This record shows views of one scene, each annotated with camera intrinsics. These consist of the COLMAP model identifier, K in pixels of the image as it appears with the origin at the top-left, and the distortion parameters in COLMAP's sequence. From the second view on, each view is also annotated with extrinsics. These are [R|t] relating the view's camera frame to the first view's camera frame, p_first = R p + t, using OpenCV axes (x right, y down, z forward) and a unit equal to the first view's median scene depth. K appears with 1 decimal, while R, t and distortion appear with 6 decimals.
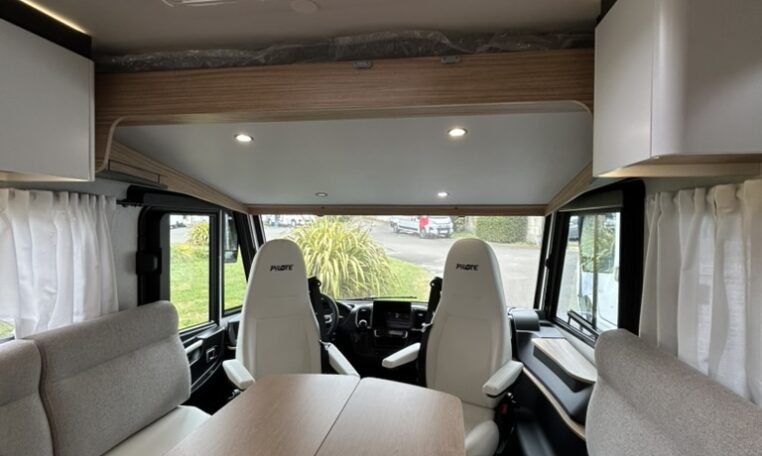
lens RADIAL K [[410.1, 0, 381.0], [0, 410.1, 228.0], [0, 0, 1]] dist [-0.001852, -0.000126]
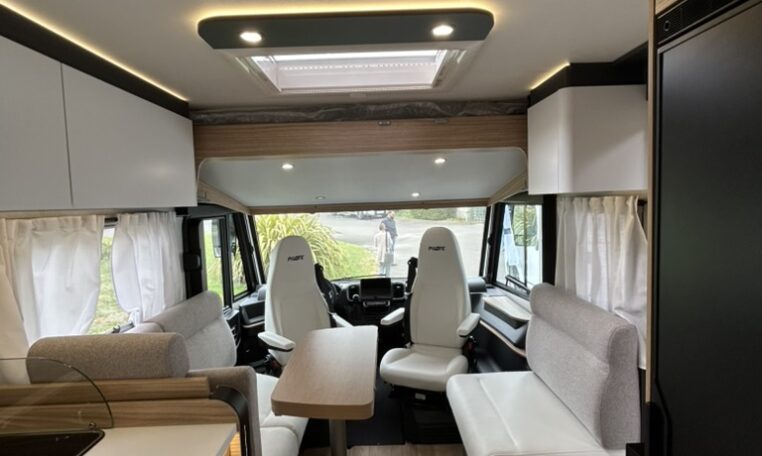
lens RADIAL K [[410.1, 0, 381.0], [0, 410.1, 228.0], [0, 0, 1]] dist [-0.001852, -0.000126]
pose [[0.984777, -0.054695, 0.164995, -0.187126], [0.046622, 0.997537, 0.052413, -0.050389], [-0.167455, -0.043922, 0.984901, -0.290932]]
